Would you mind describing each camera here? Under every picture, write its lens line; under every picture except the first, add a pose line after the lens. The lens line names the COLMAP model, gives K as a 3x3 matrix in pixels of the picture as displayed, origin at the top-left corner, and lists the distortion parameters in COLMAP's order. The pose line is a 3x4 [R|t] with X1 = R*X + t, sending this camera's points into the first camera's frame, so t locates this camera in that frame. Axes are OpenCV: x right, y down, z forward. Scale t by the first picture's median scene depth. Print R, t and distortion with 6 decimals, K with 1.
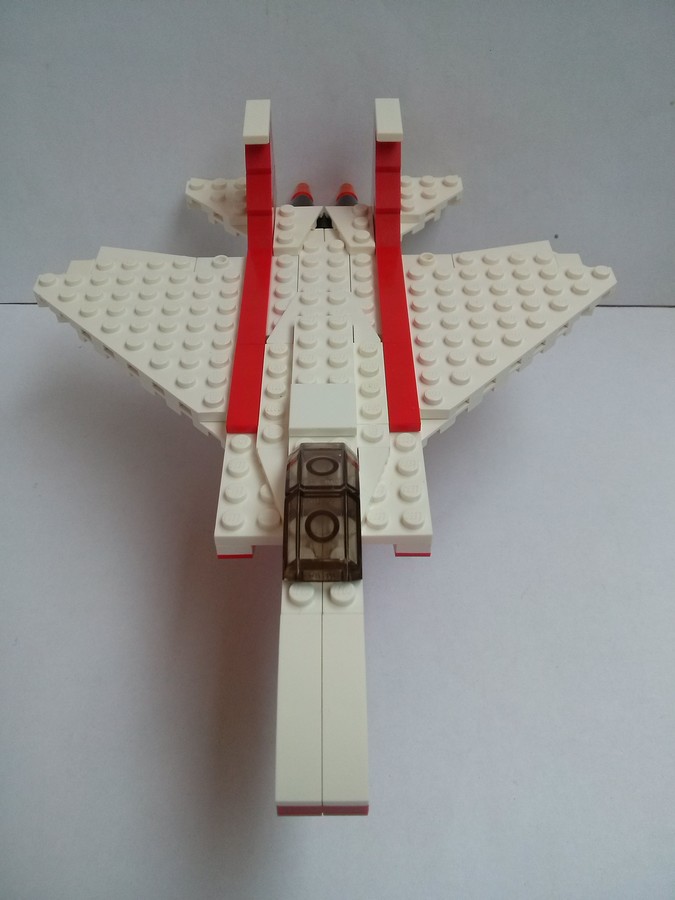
lens RADIAL K [[846.3, 0, 337.5], [0, 846.3, 450.0], [0, 0, 1]] dist [-0.006698, -0.004026]
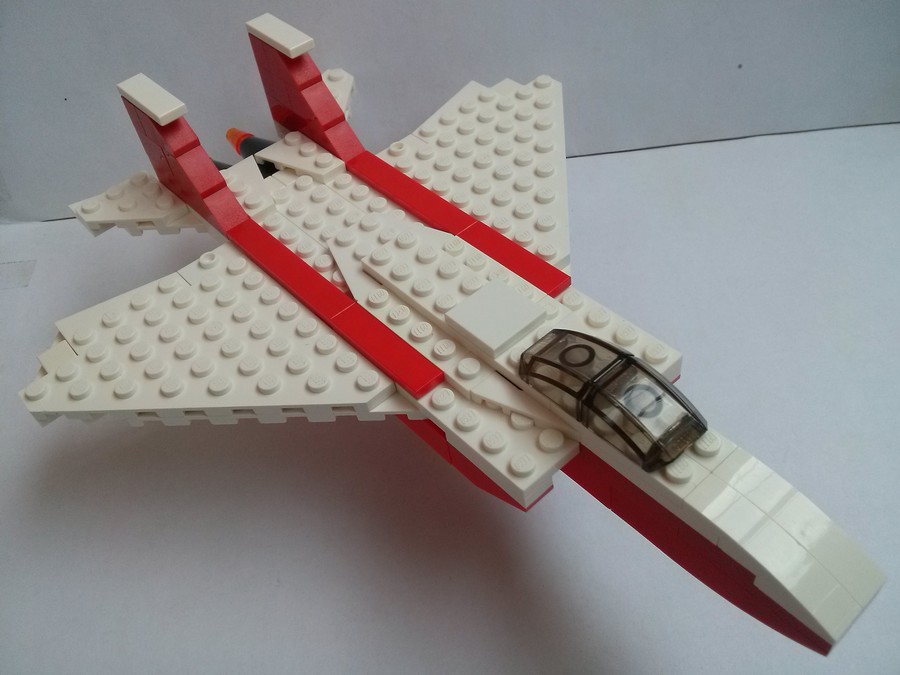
lens RADIAL K [[819.7, 0, 463.3], [0, 819.7, 354.0], [0, 0, 1]] dist [0.047449, -0.276462]
pose [[0.743901, -0.538822, 0.395324, -0.346040], [0.537683, 0.833865, 0.124764, -0.117837], [-0.396873, 0.119747, 0.910029, 0.186476]]
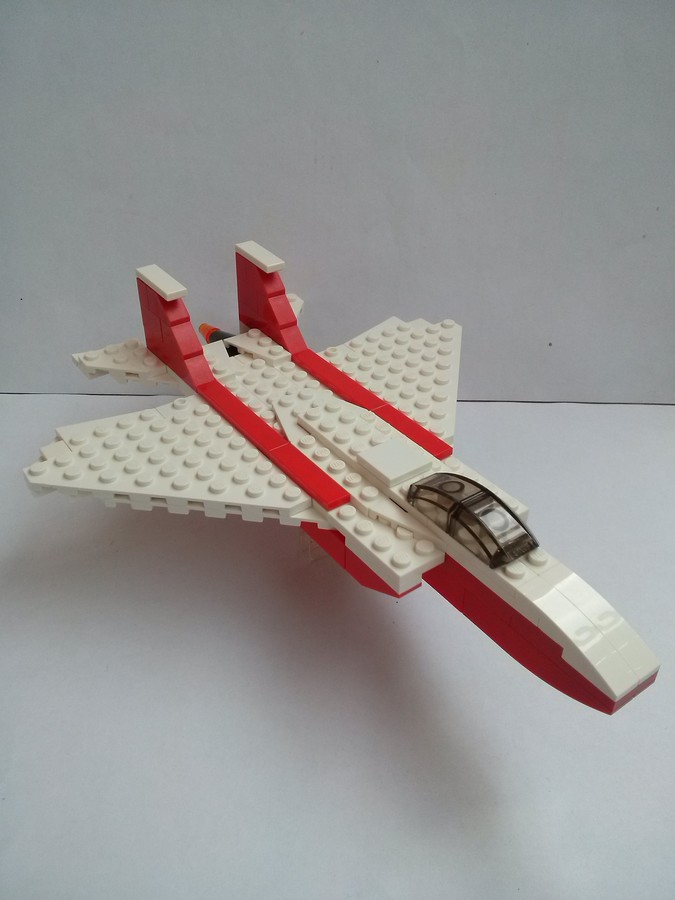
lens RADIAL K [[808.9, 0, 337.5], [0, 808.9, 450.0], [0, 0, 1]] dist [-0.004994, -0.005103]
pose [[0.812284, -0.321139, 0.486892, -0.542474], [0.401795, 0.913201, -0.067998, -0.012630], [-0.422794, 0.250864, 0.870811, 0.015305]]
